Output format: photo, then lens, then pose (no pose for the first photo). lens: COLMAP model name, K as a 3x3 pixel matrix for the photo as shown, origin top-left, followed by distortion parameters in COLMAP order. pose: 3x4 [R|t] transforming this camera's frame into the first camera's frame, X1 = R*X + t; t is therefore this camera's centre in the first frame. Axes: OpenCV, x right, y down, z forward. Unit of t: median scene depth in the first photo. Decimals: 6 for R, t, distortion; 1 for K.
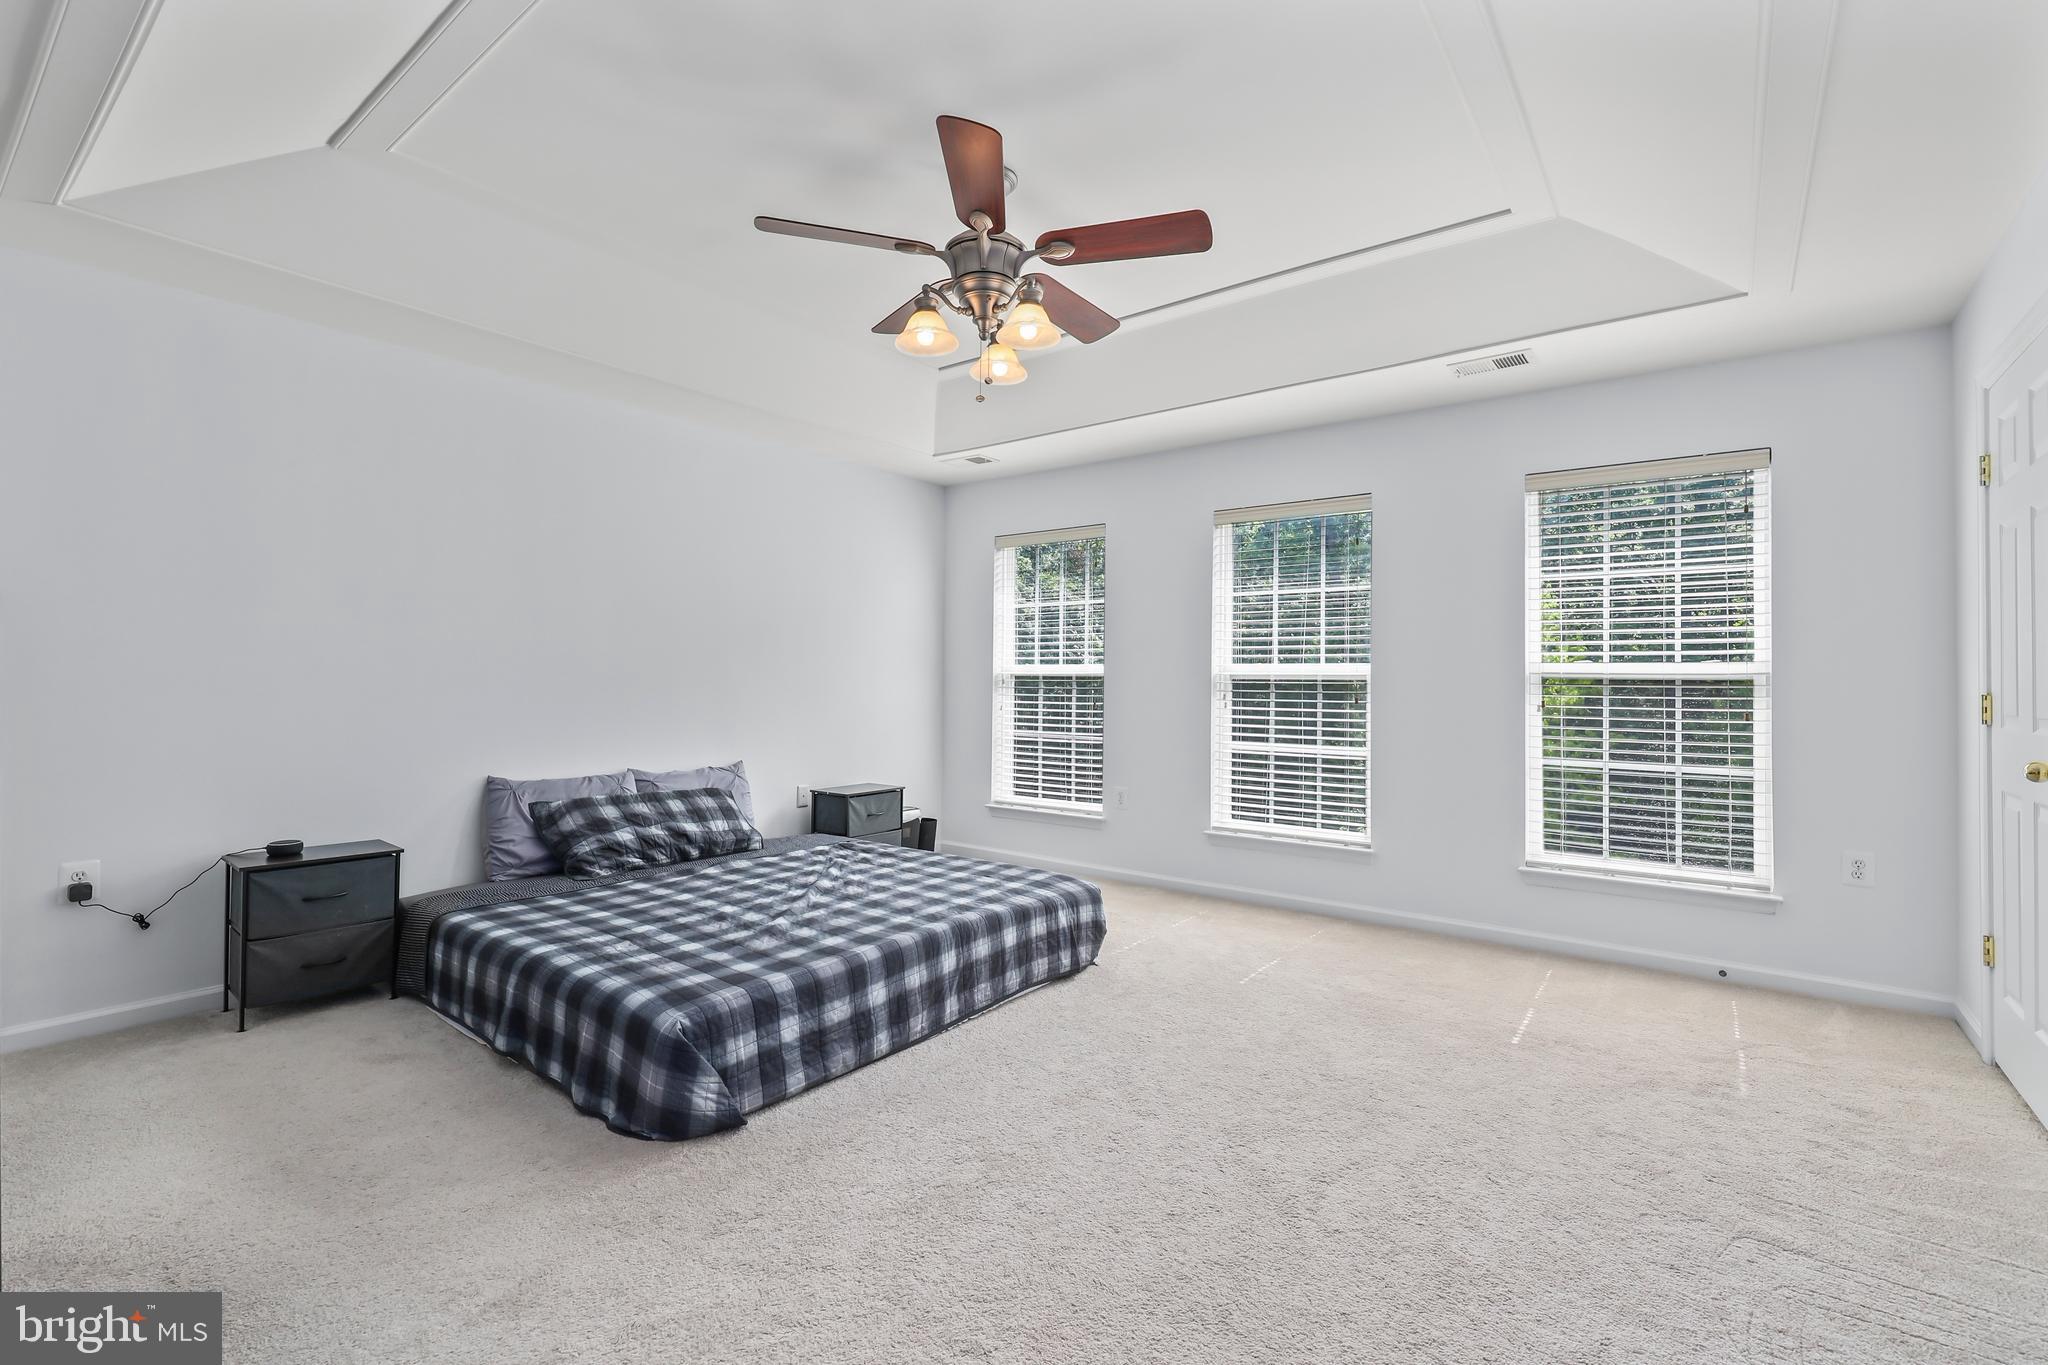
lens RADIAL K [[902.4, 0, 1013.4], [0, 902.4, 663.7], [0, 0, 1]] dist [-0.005182, -0.000430]
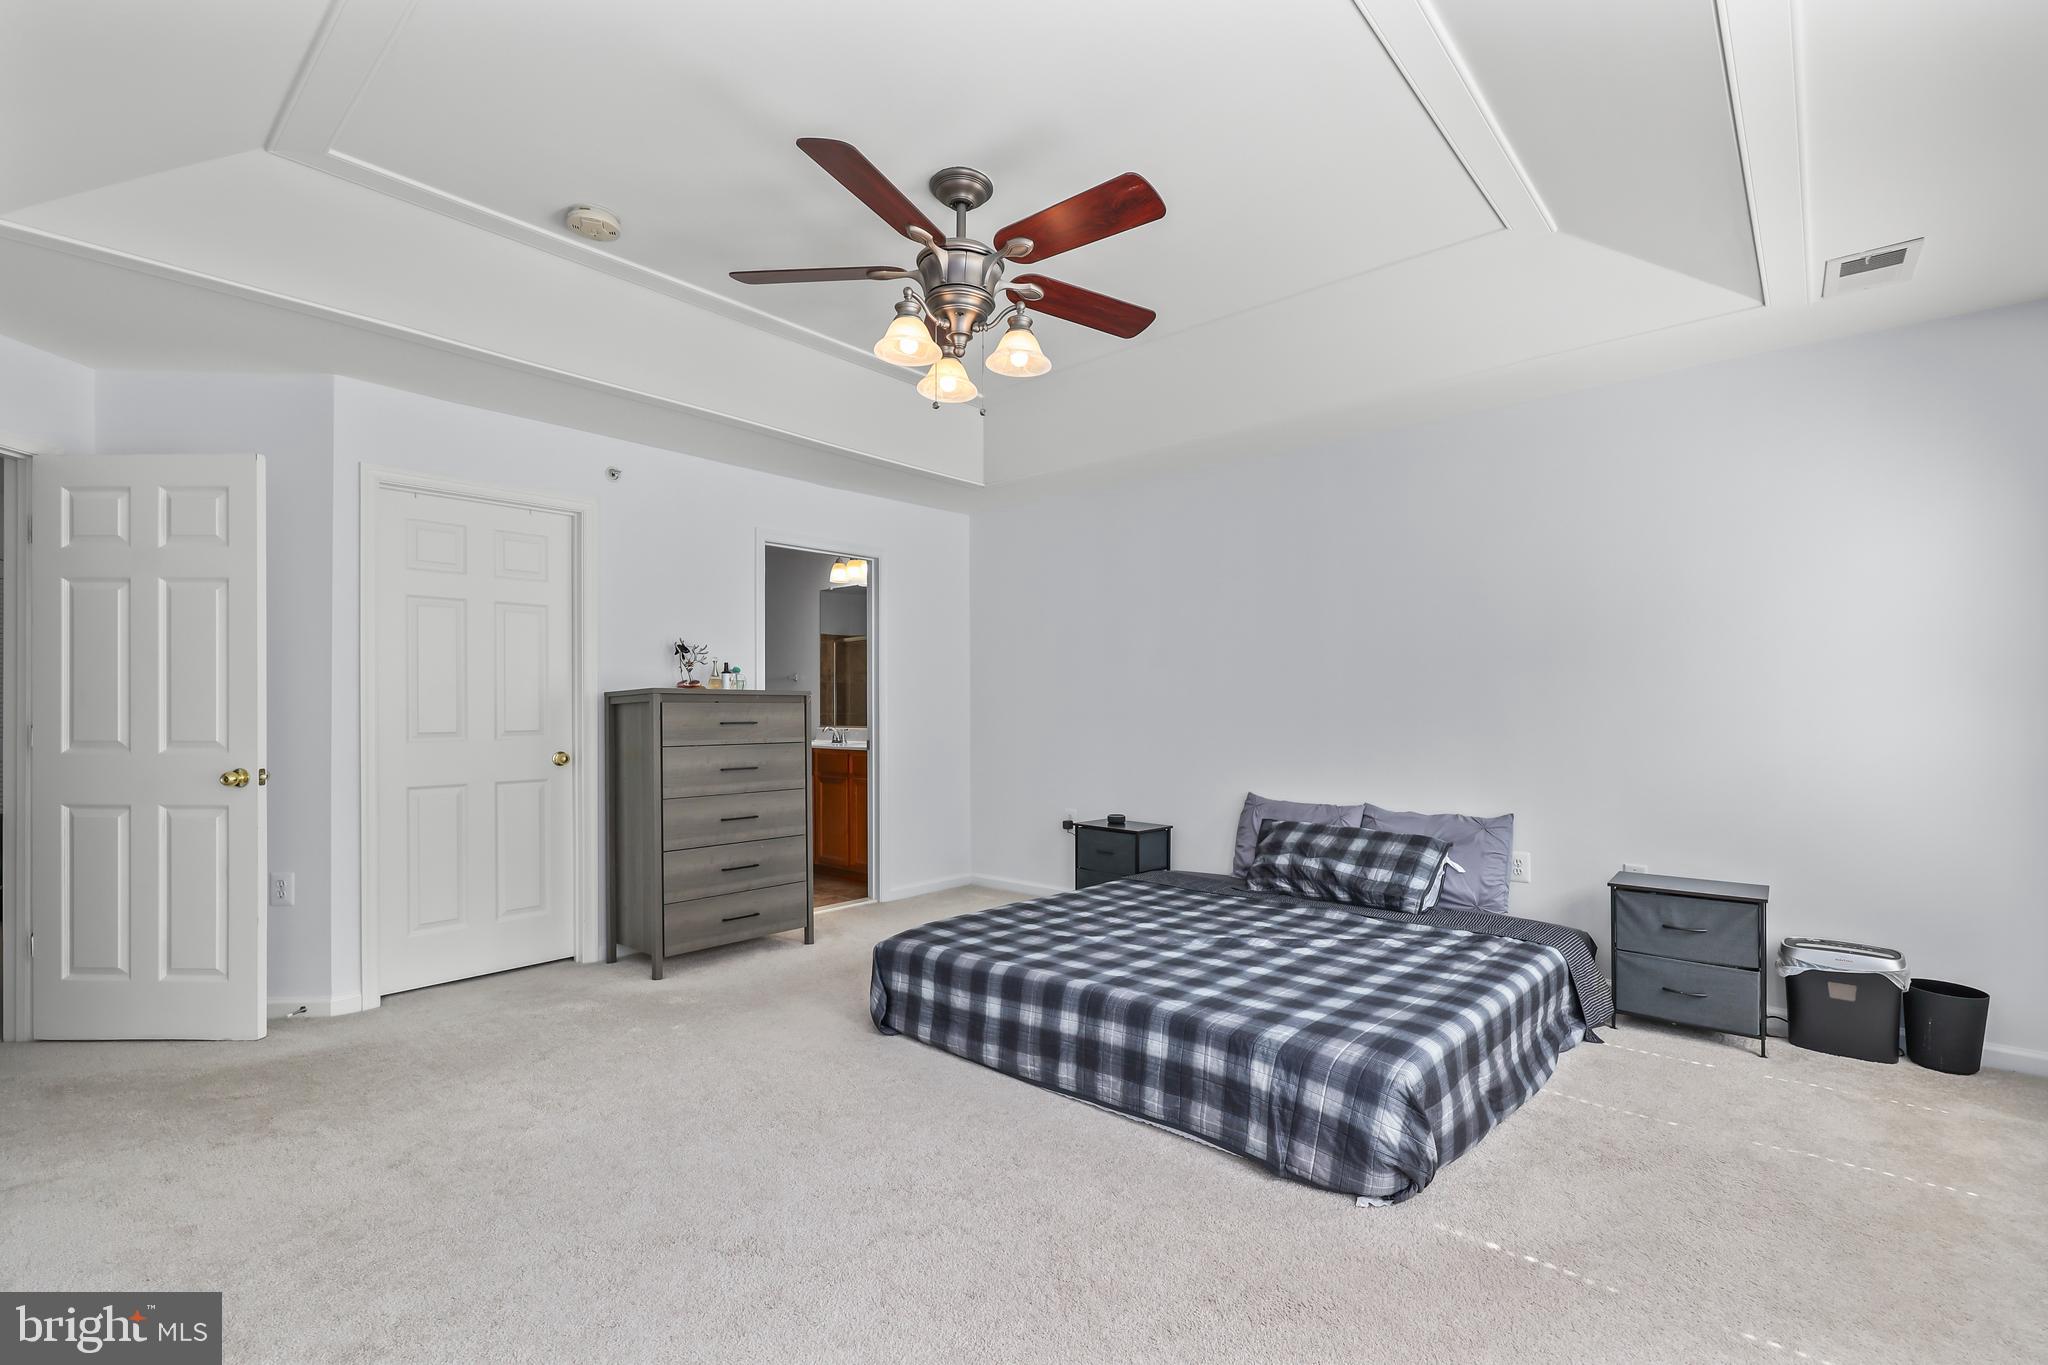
lens RADIAL K [[902.4, 0, 1082.3], [0, 902.4, 697.8], [0, 0, 1]] dist [-0.005182, -0.000430]
pose [[-0.022925, -0.016394, -0.999603, 0.750005], [0.016489, 0.999723, -0.016774, 0.014469], [0.999601, -0.016867, -0.022649, 0.920686]]
